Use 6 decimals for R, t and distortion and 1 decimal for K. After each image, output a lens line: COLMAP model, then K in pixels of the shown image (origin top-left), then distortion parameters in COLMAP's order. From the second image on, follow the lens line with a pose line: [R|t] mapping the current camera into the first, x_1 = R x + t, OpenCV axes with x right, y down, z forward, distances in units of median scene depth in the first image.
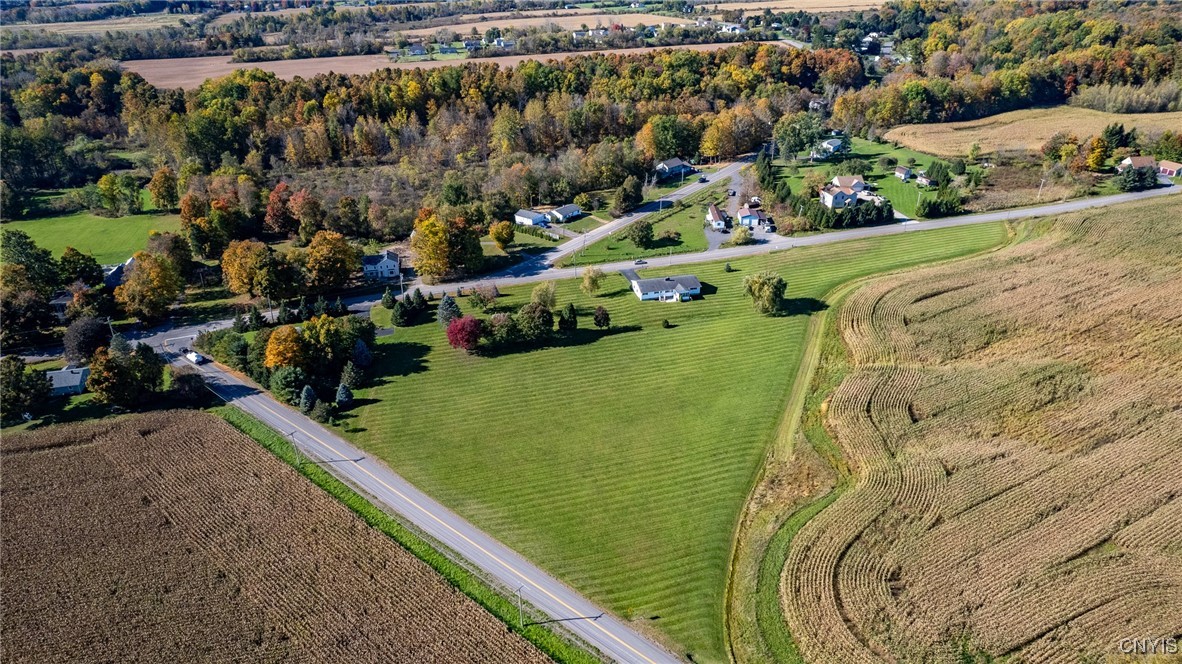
lens RADIAL K [[747.1, 0, 594.9], [0, 747.1, 335.6], [0, 0, 1]] dist [-0.051169, 0.039598]
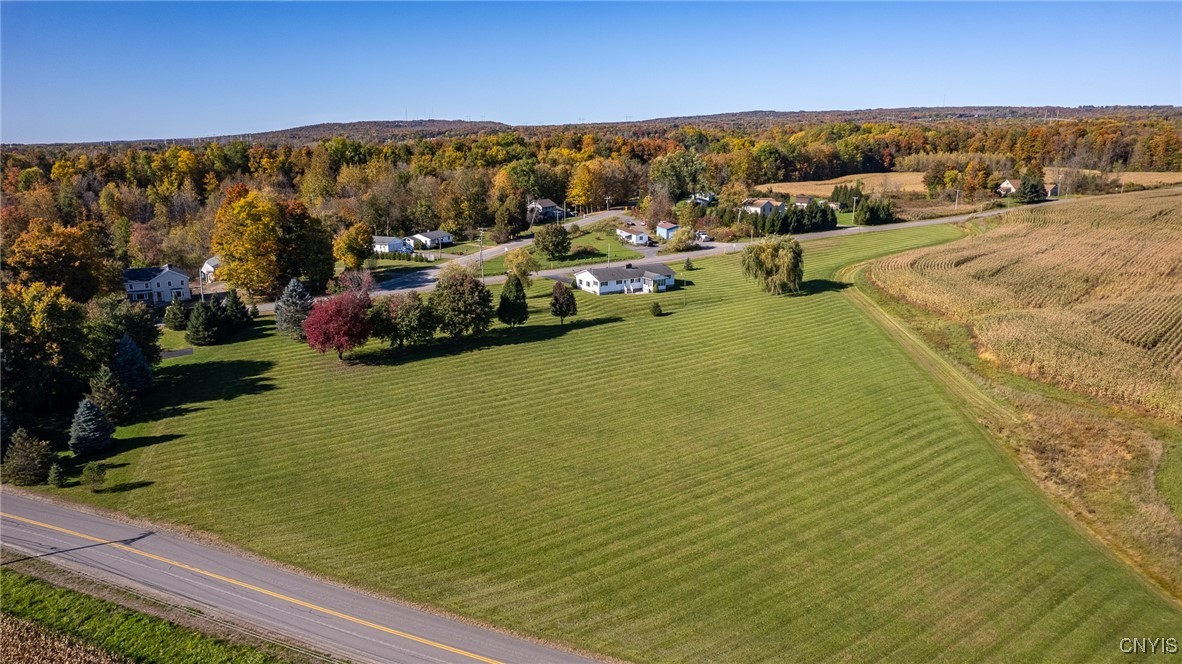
lens RADIAL K [[747.1, 0, 586.1], [0, 747.1, 332.6], [0, 0, 1]] dist [-0.051169, 0.039598]
pose [[0.956627, -0.066777, 0.283560, -0.137763], [0.130696, 0.968296, -0.212890, 0.123578], [-0.260354, 0.240717, 0.935025, 0.391546]]
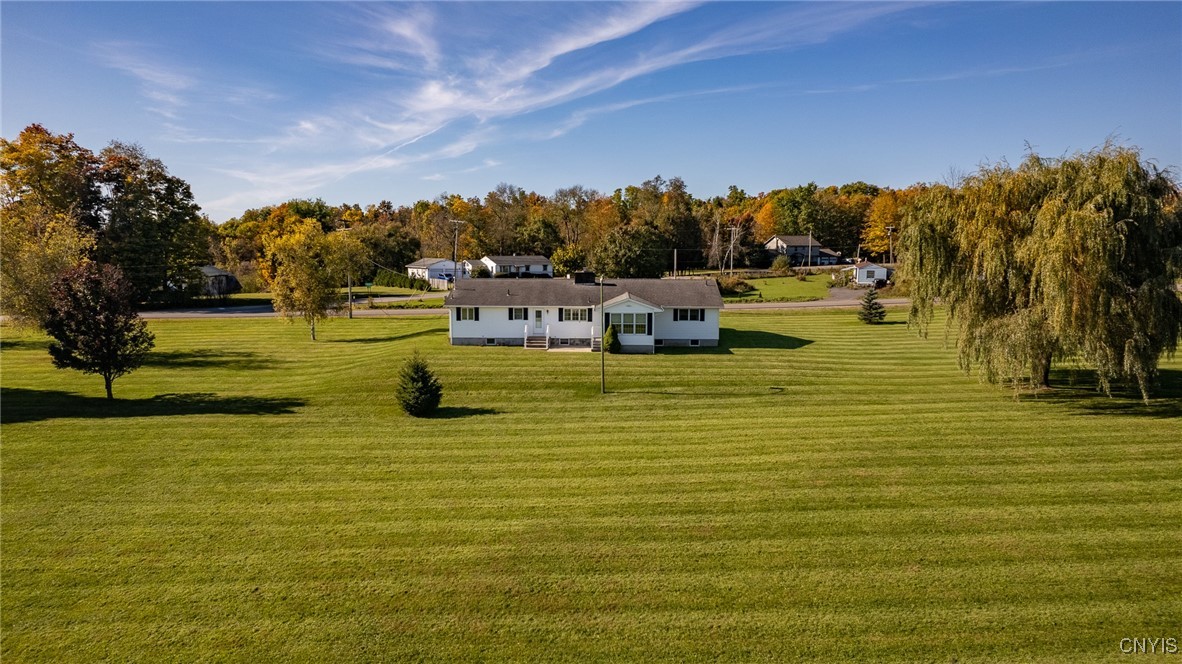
lens RADIAL K [[747.1, 0, 597.5], [0, 747.1, 328.9], [0, 0, 1]] dist [-0.051169, 0.039598]
pose [[0.961619, 0.033444, -0.272344, 0.169549], [-0.129502, 0.930361, -0.343011, 0.023071], [0.241907, 0.365115, 0.898984, 0.793997]]
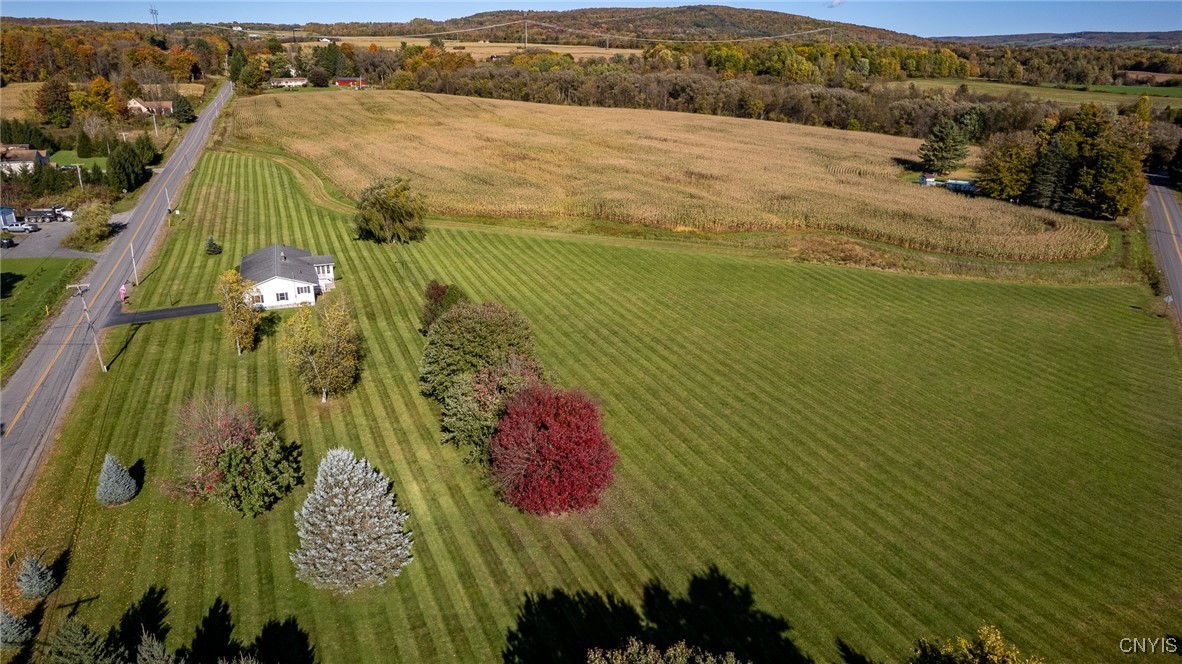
lens RADIAL K [[747.1, 0, 591.0], [0, 747.1, 333.0], [0, 0, 1]] dist [-0.051169, 0.039598]
pose [[-0.120397, -0.342479, 0.931779, -0.369616], [0.454874, 0.815245, 0.358422, -0.116520], [-0.882380, 0.466995, 0.057631, 0.837137]]
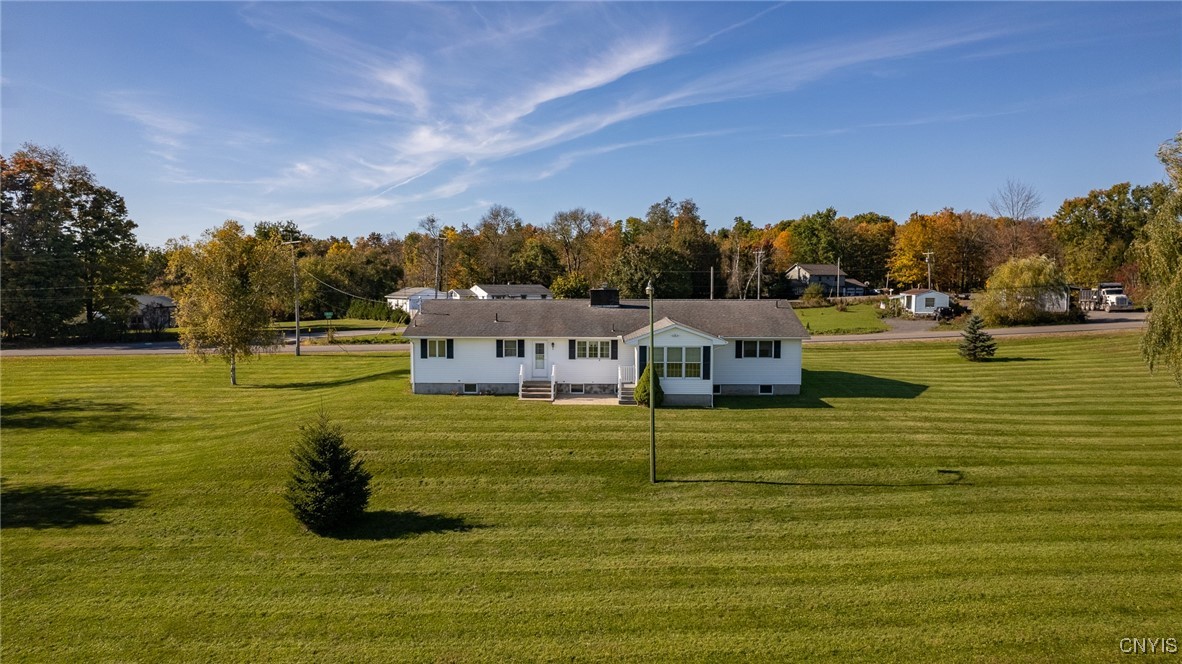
lens RADIAL K [[747.1, 0, 590.6], [0, 747.1, 329.8], [0, 0, 1]] dist [-0.051169, 0.039598]
pose [[0.960637, 0.017764, -0.277237, 0.143516], [-0.128927, 0.912483, -0.388270, -0.001272], [0.246077, 0.408730, 0.878855, 0.856527]]
